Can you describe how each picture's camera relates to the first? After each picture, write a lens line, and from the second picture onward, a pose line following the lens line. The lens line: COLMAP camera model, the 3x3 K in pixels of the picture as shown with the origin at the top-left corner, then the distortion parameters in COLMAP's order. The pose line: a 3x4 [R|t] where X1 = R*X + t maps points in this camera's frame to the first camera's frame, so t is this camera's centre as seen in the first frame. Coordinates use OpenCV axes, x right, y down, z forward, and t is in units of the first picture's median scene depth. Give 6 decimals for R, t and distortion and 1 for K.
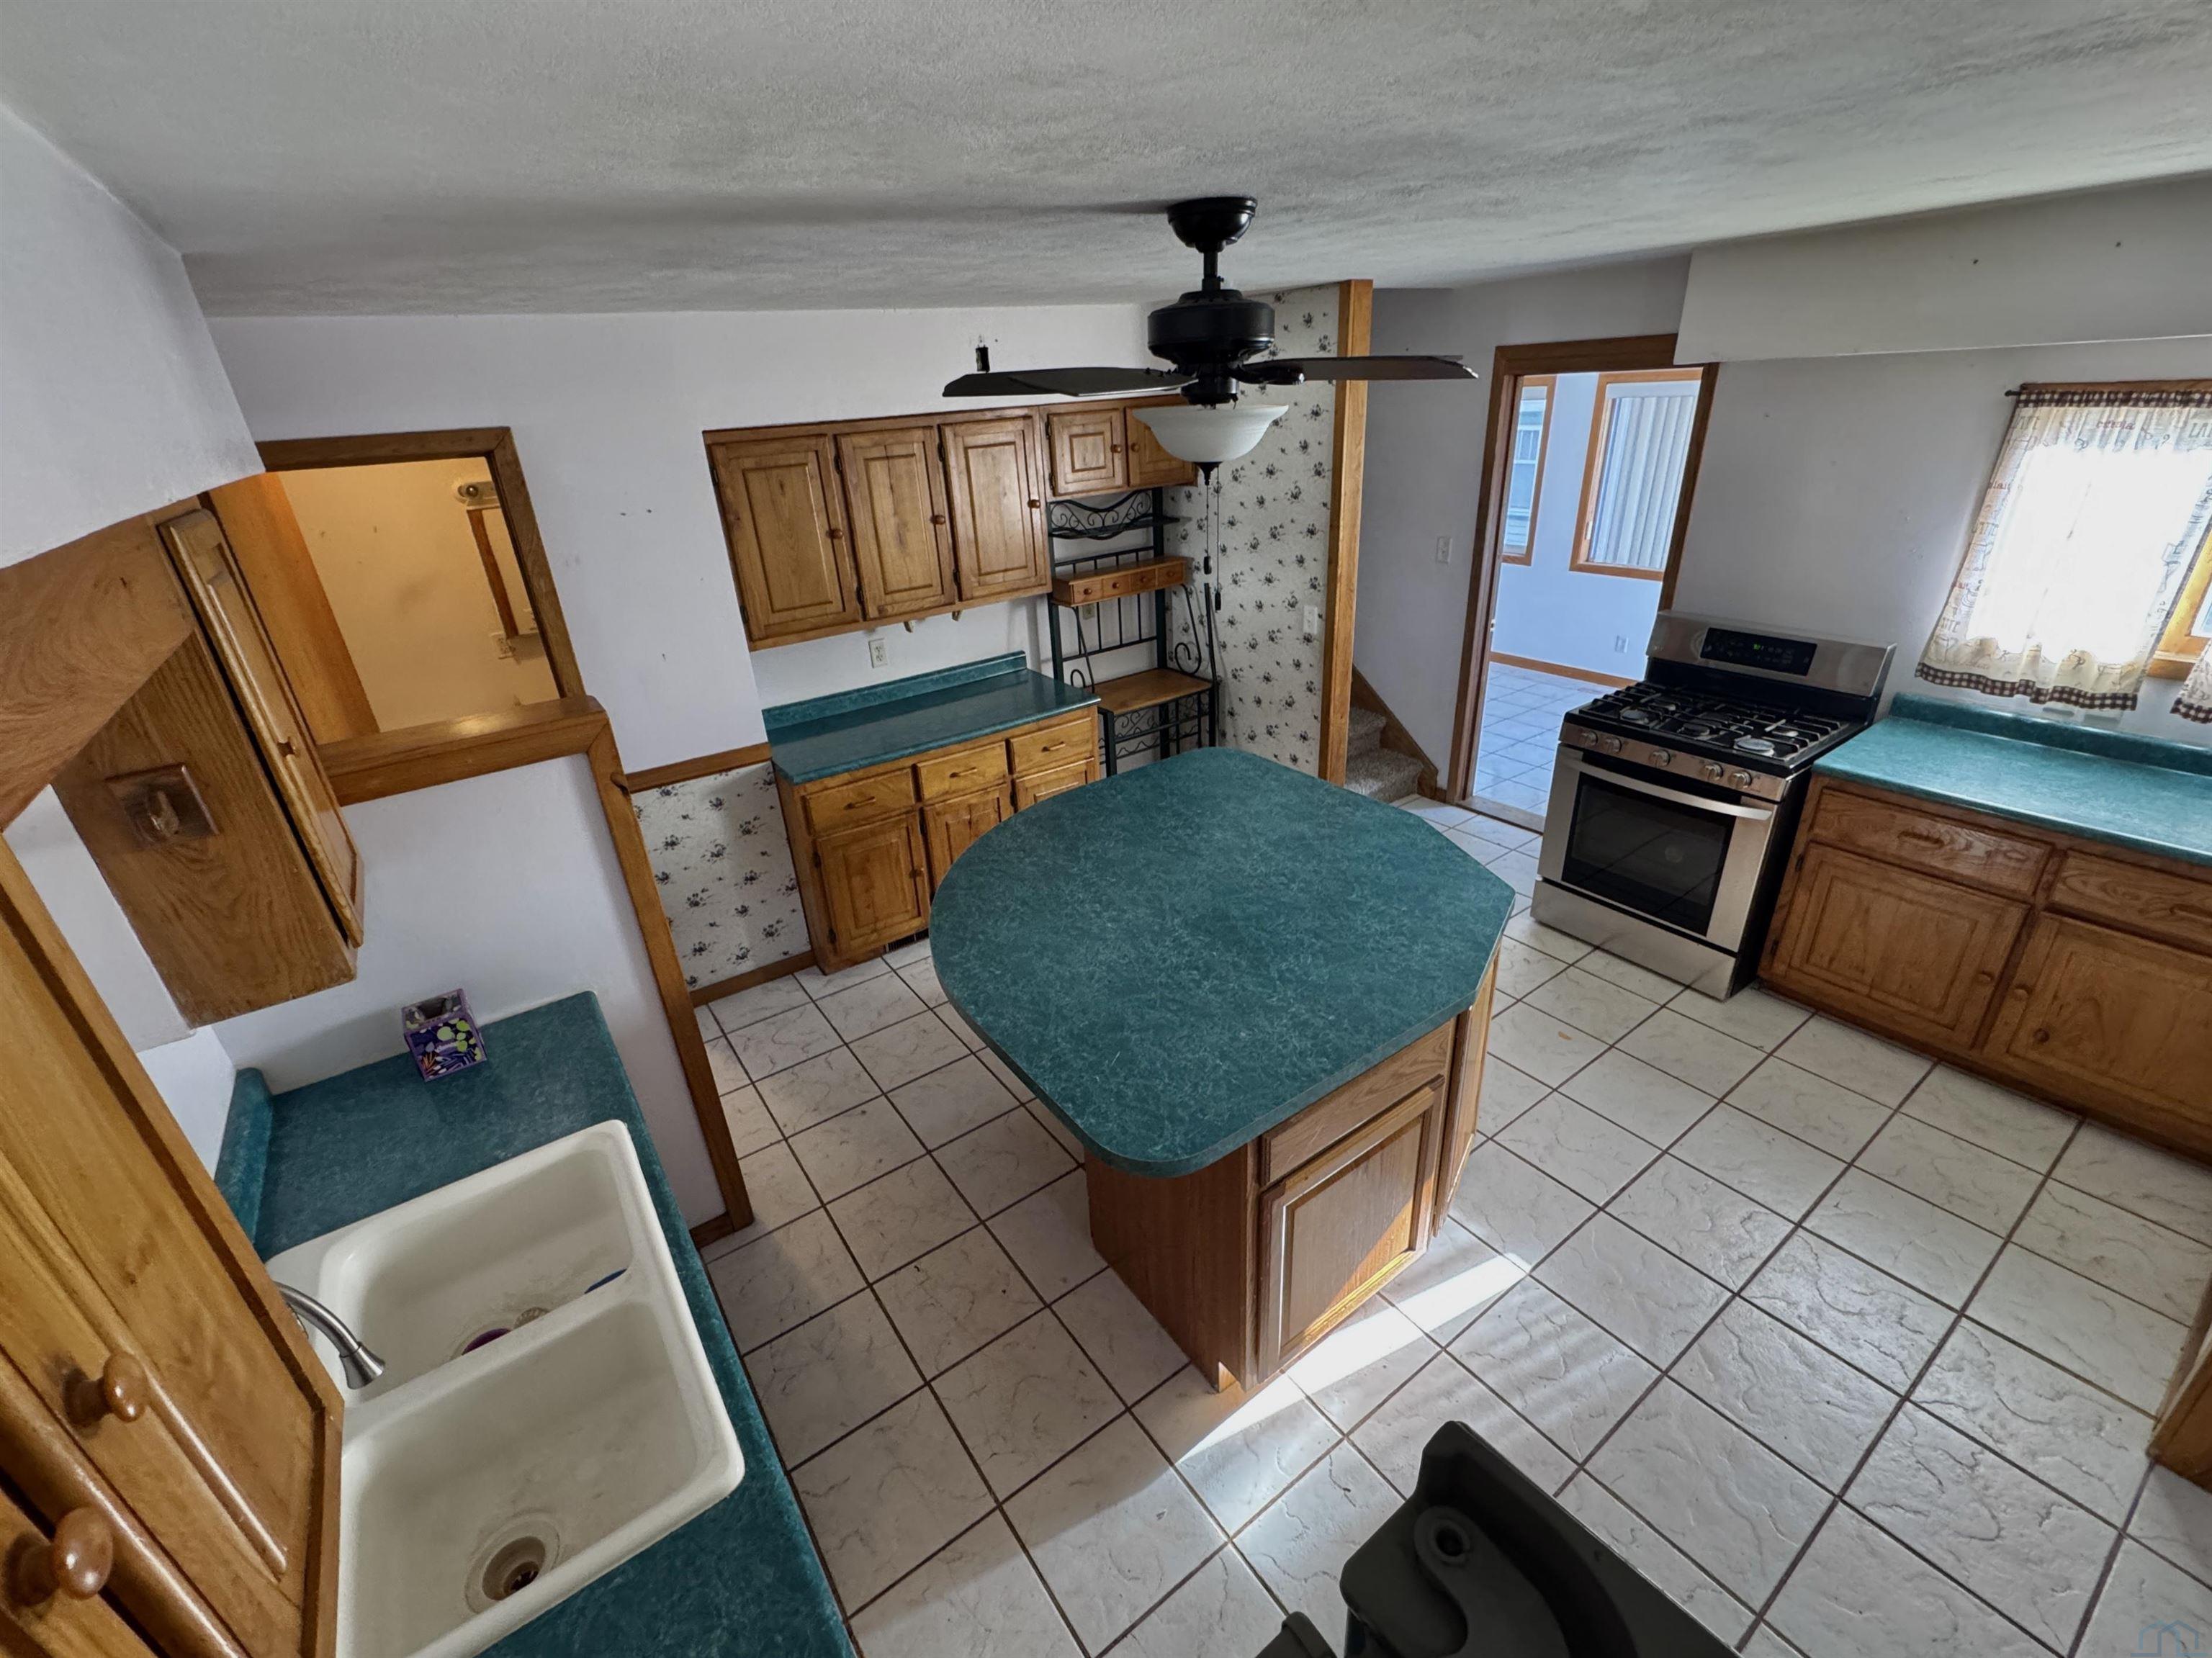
lens RADIAL K [[940.2, 0, 1086.9], [0, 940.2, 824.7], [0, 0, 1]] dist [-0.008887, -0.000023]
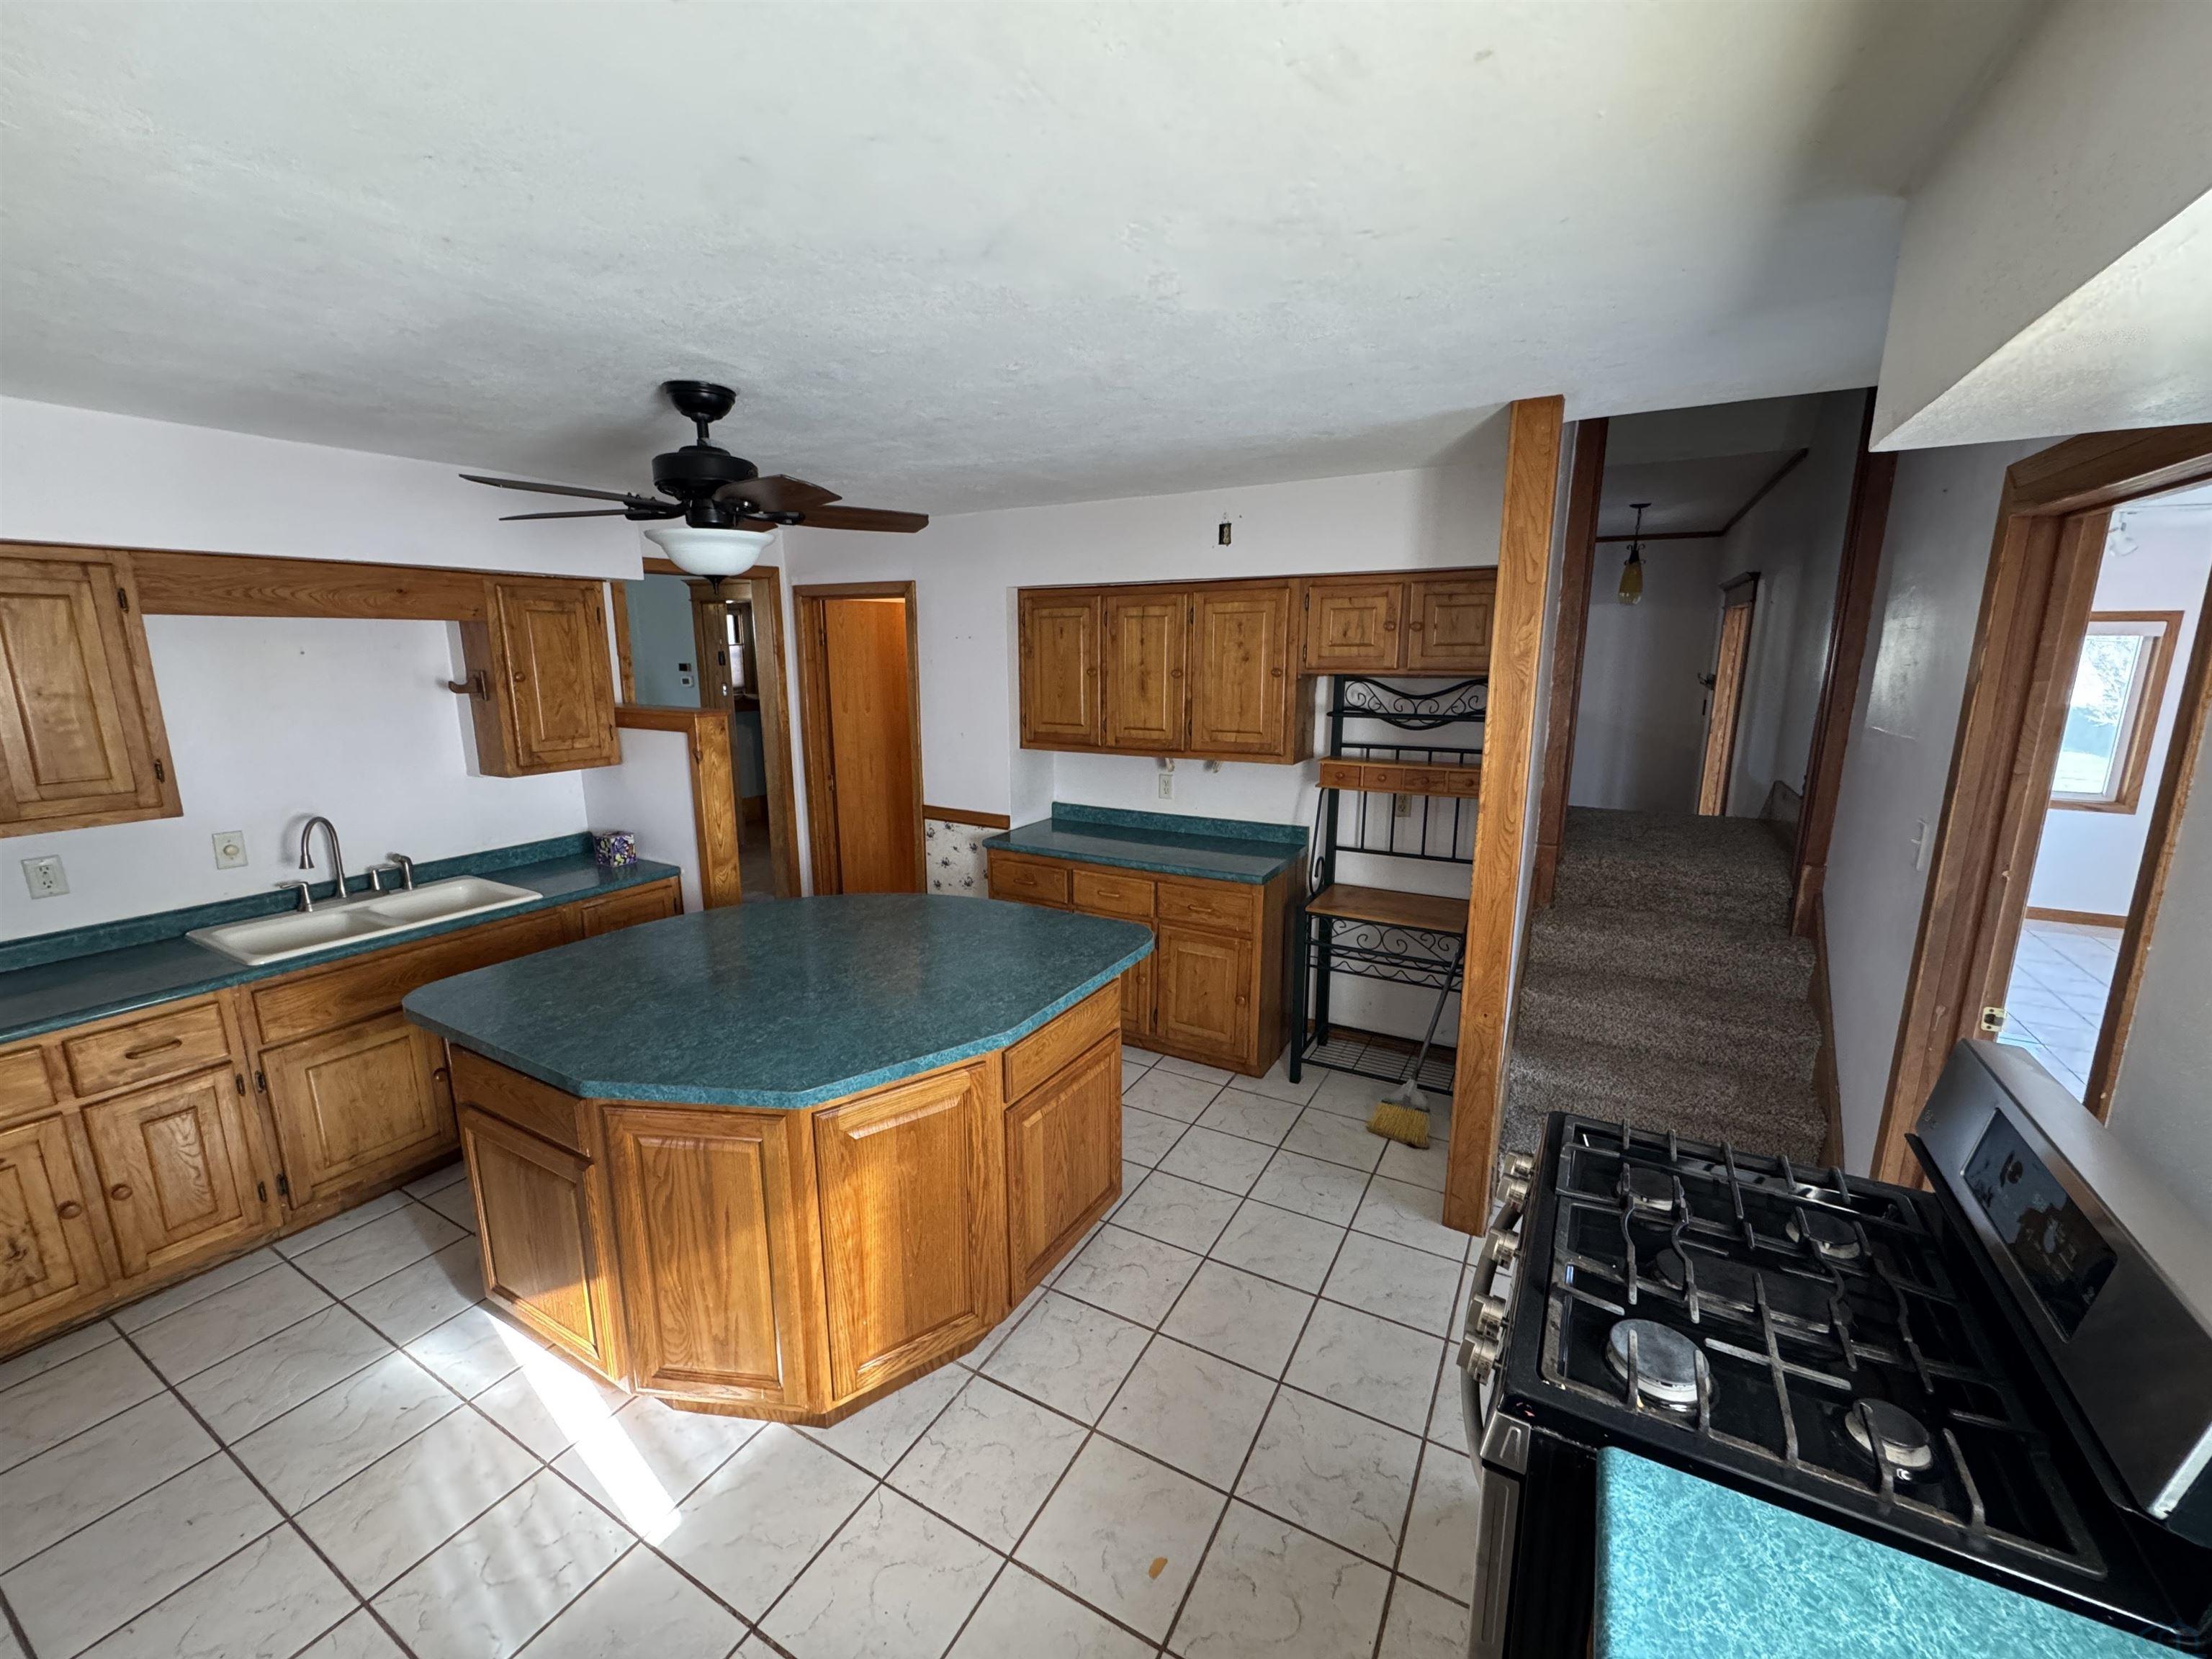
lens RADIAL K [[885.7, 0, 1102.4], [0, 885.7, 830.1], [0, 0, 1]] dist [-0.004867, -0.000160]
pose [[0.435191, 0.239725, -0.867837, 0.741290], [-0.404658, 0.913138, 0.049316, -0.172601], [0.804277, 0.329715, 0.494396, 0.479857]]
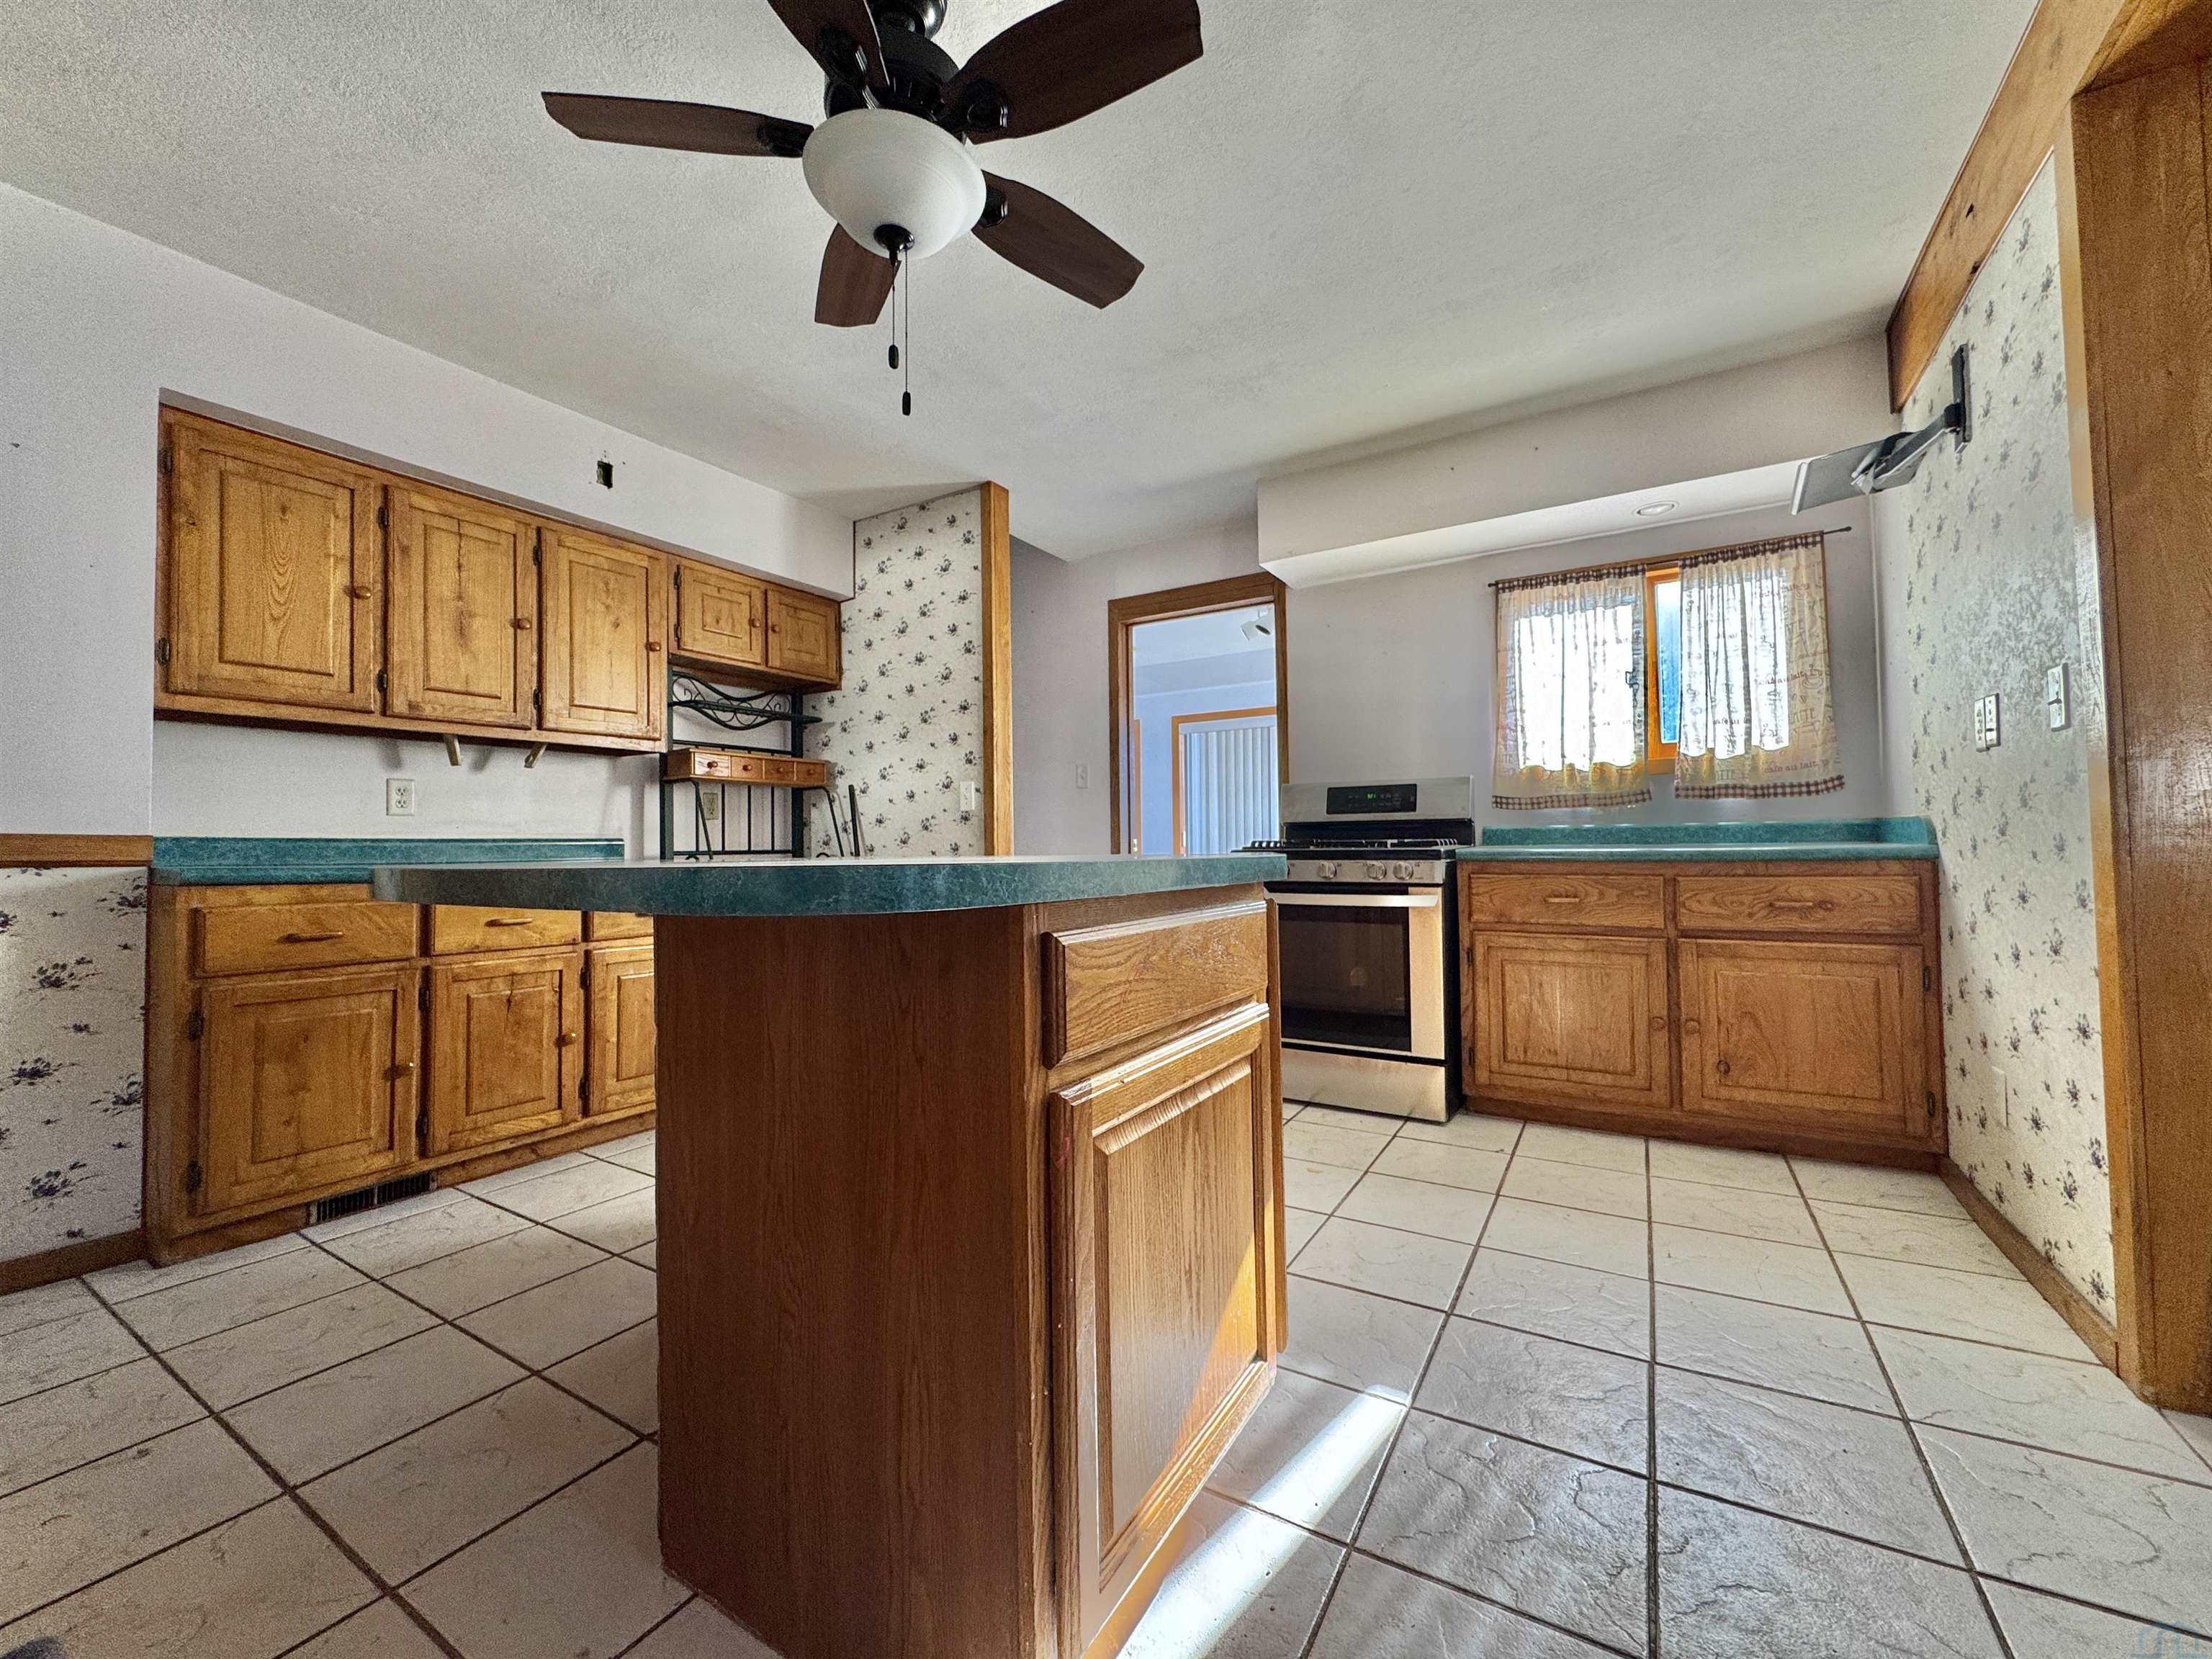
lens RADIAL K [[885.7, 0, 1097.2], [0, 885.7, 830.5], [0, 0, 1]] dist [-0.004867, -0.000160]
pose [[0.915946, 0.058914, 0.396953, 0.006411], [0.130951, 0.891140, -0.434420, 0.236535], [-0.379334, 0.449887, 0.808522, 0.268807]]
